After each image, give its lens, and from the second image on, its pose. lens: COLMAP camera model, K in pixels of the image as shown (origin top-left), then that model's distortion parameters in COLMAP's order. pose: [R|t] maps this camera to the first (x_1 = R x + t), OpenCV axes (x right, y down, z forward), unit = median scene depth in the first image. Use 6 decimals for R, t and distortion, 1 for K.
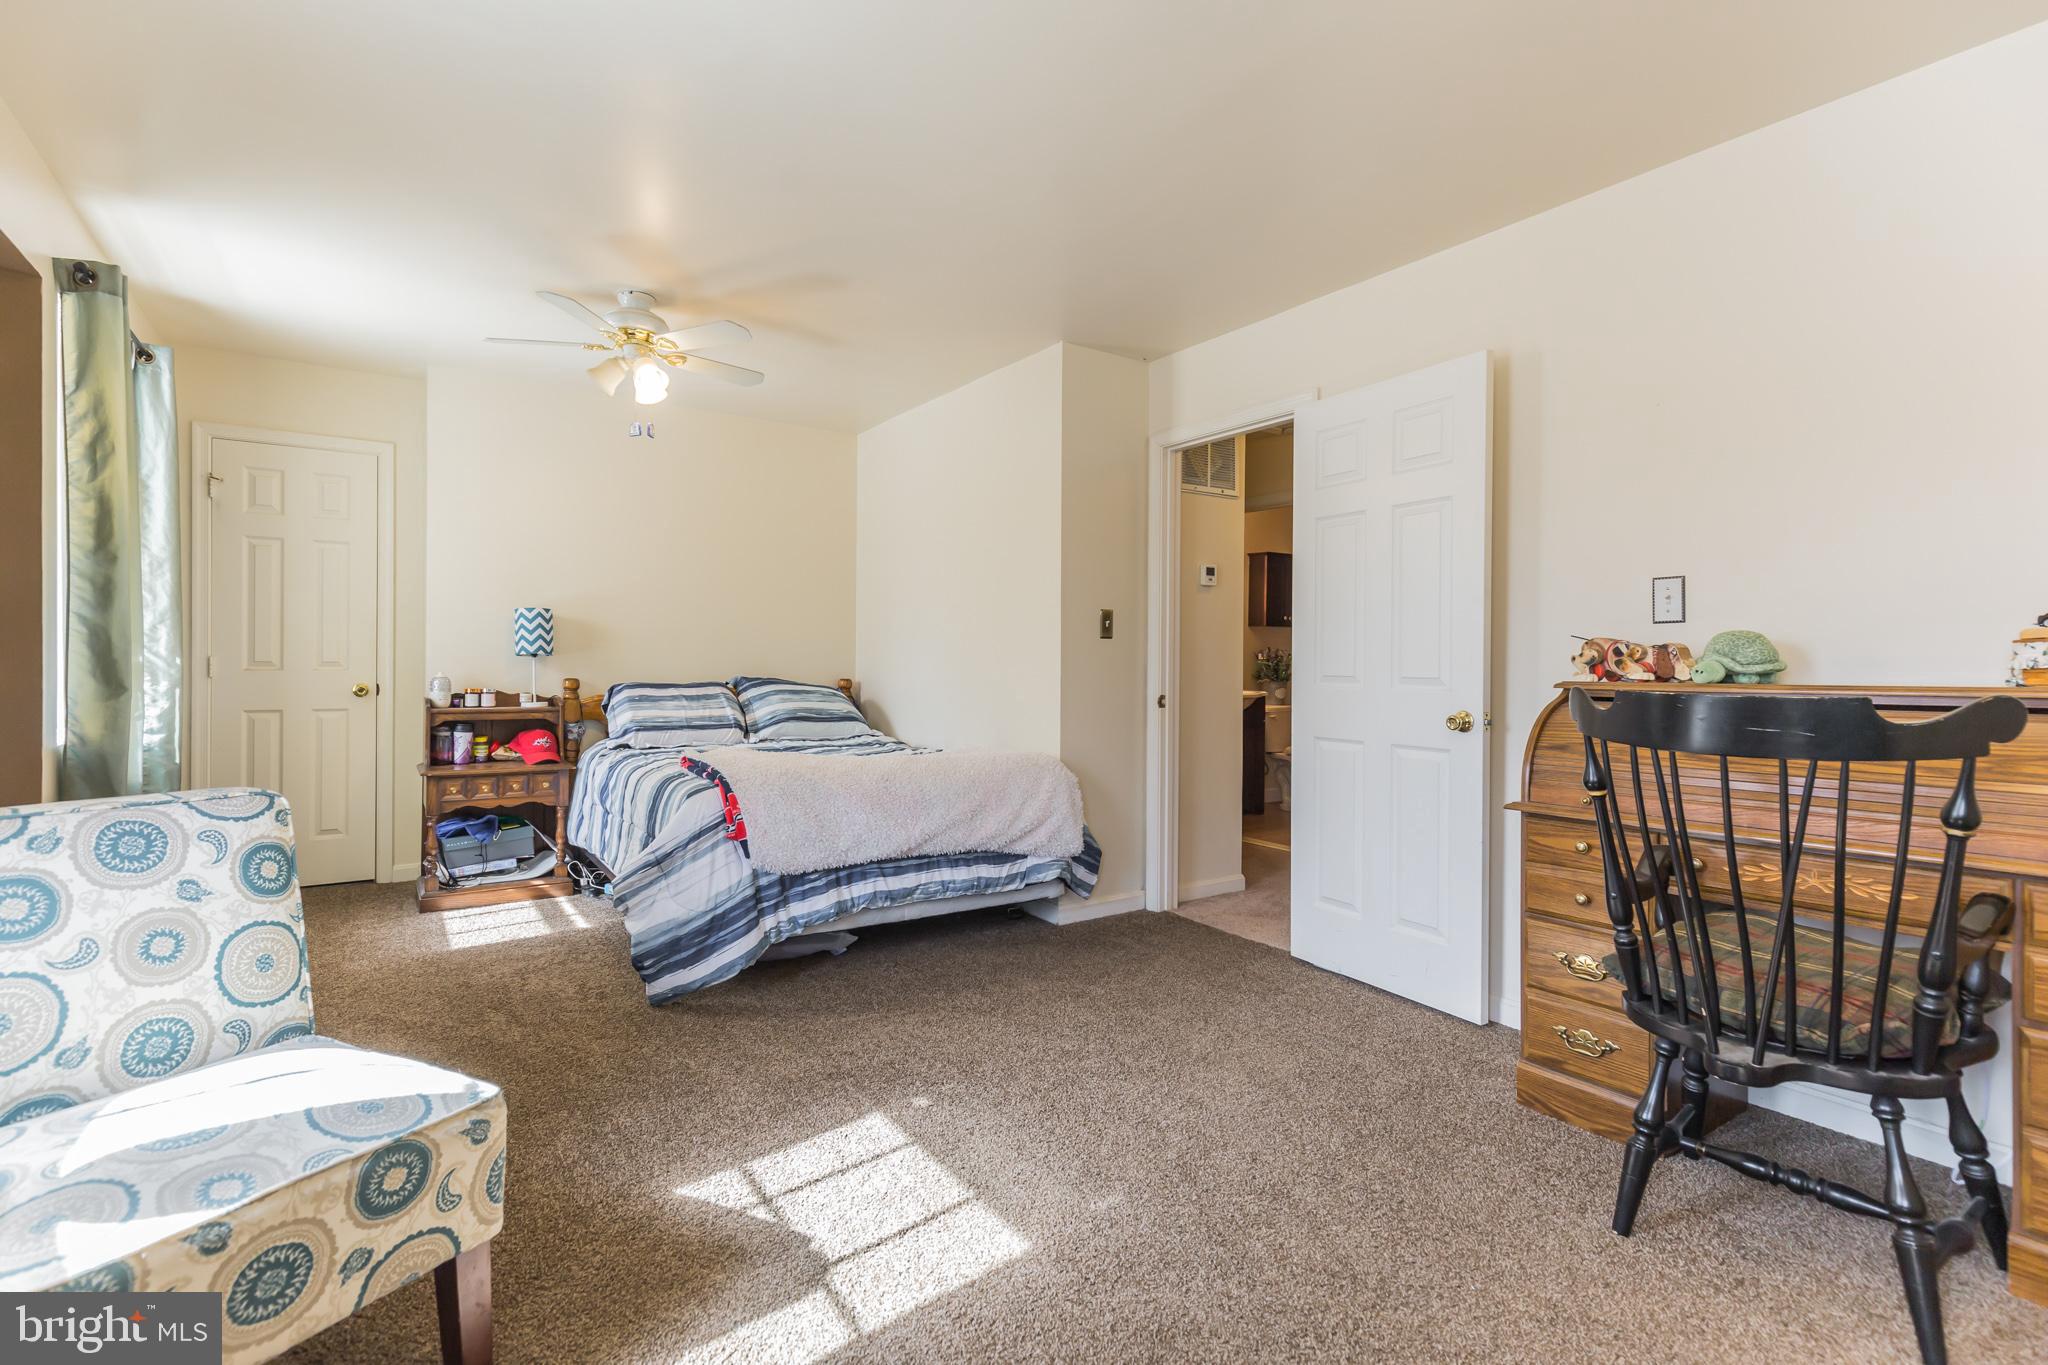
lens RADIAL K [[911.2, 0, 1024.0], [0, 911.2, 682.5], [0, 0, 1]] dist [0.017270, -0.000378]
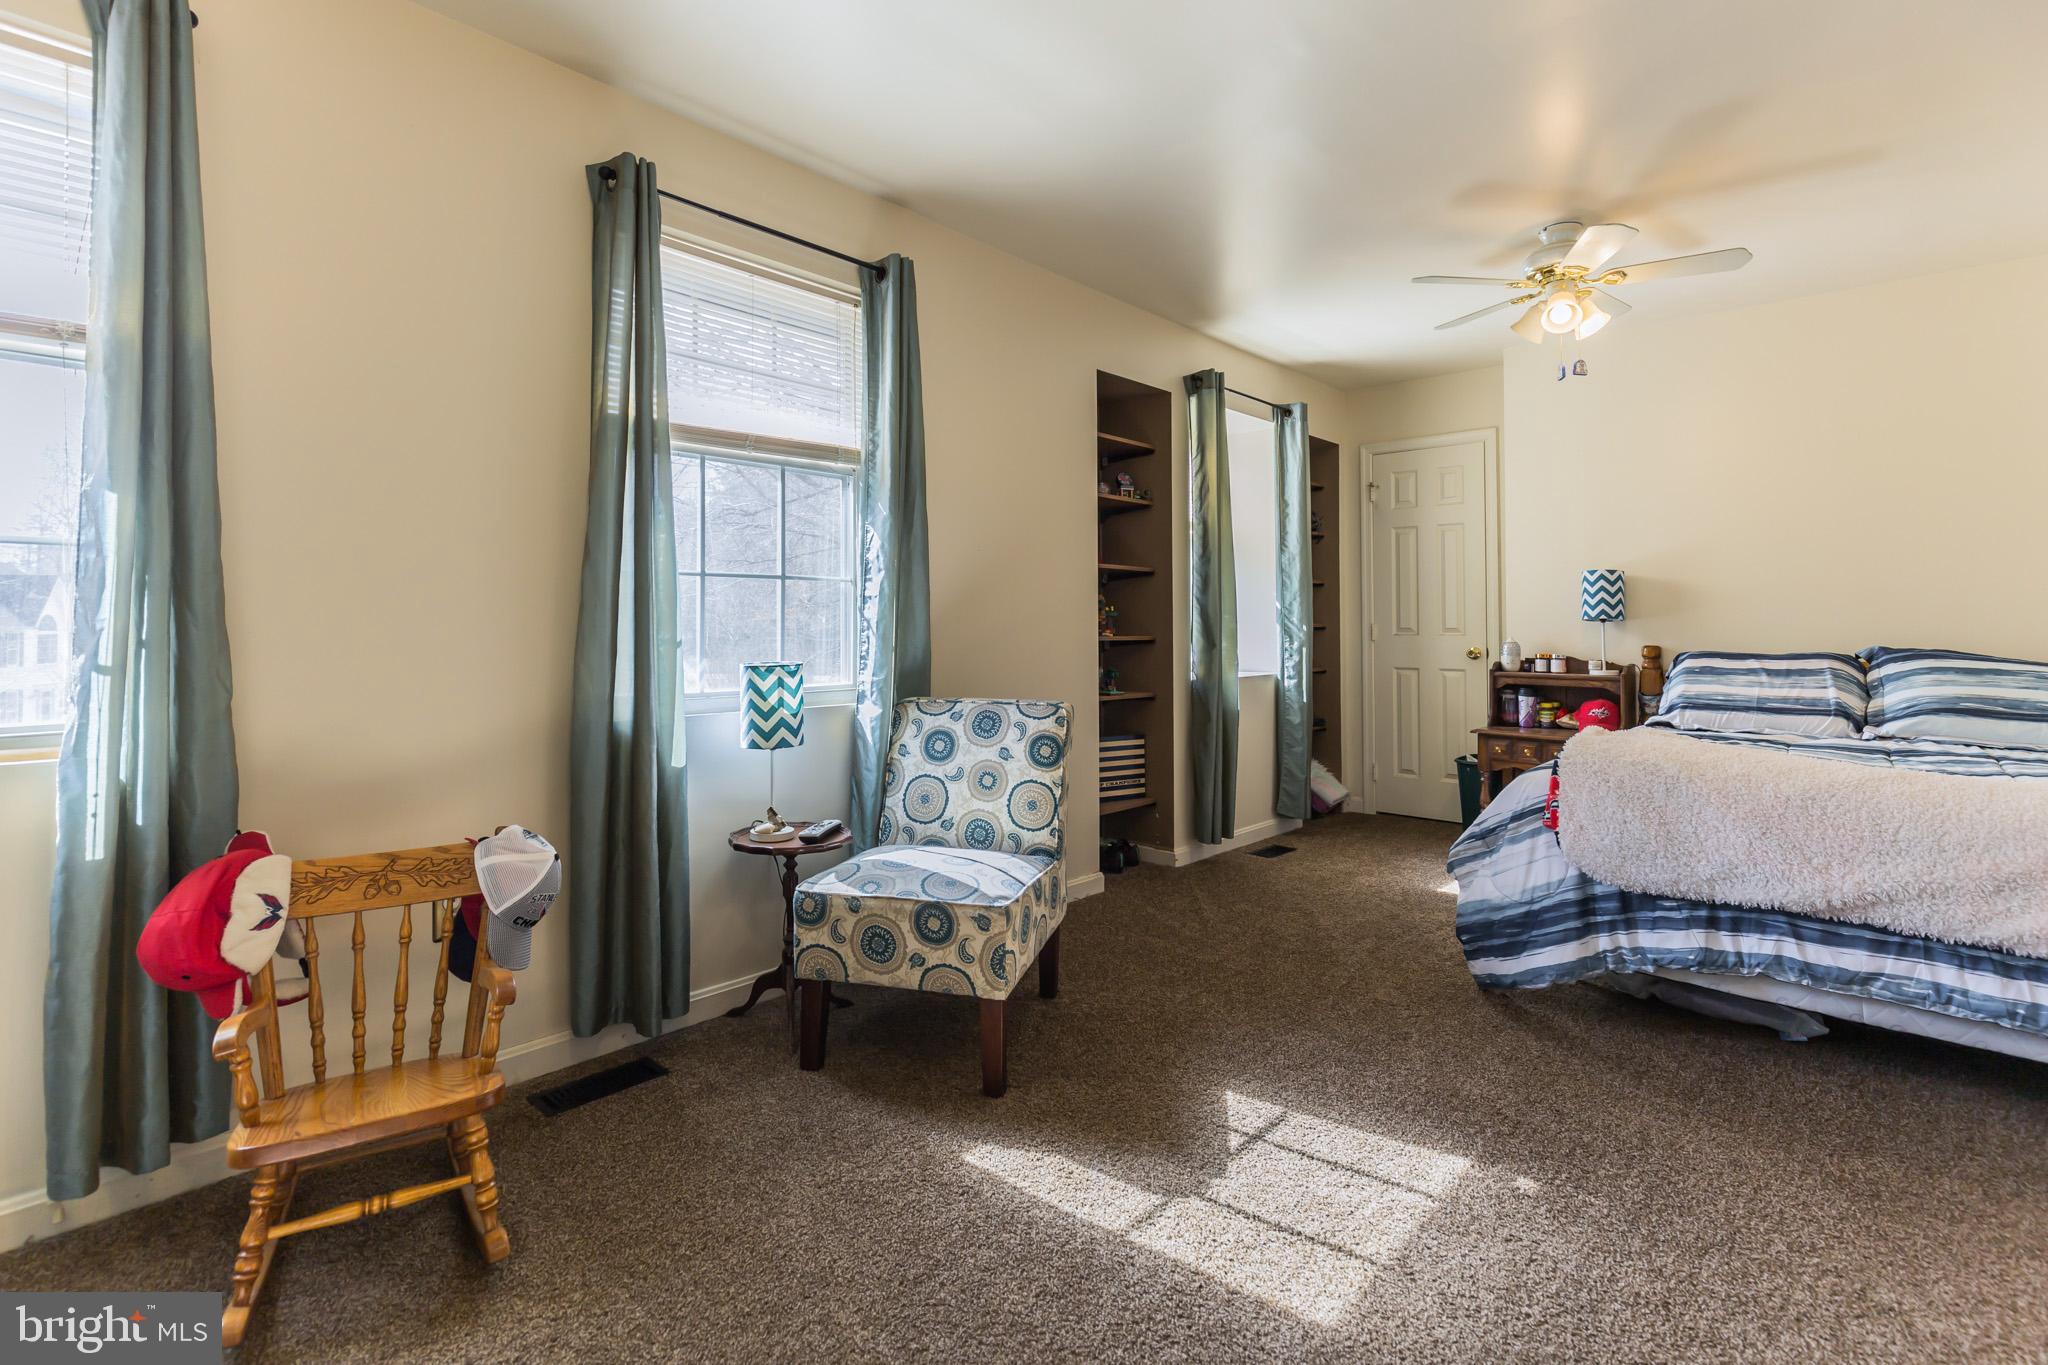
lens RADIAL K [[953.4, 0, 1020.7], [0, 953.4, 633.4], [0, 0, 1]] dist [0.021821, 0.000007]
pose [[0.258014, 0.001145, -0.966140, 0.409221], [-0.021137, 0.999767, -0.004460, 0.001315], [0.965910, 0.021572, 0.257978, 0.262062]]
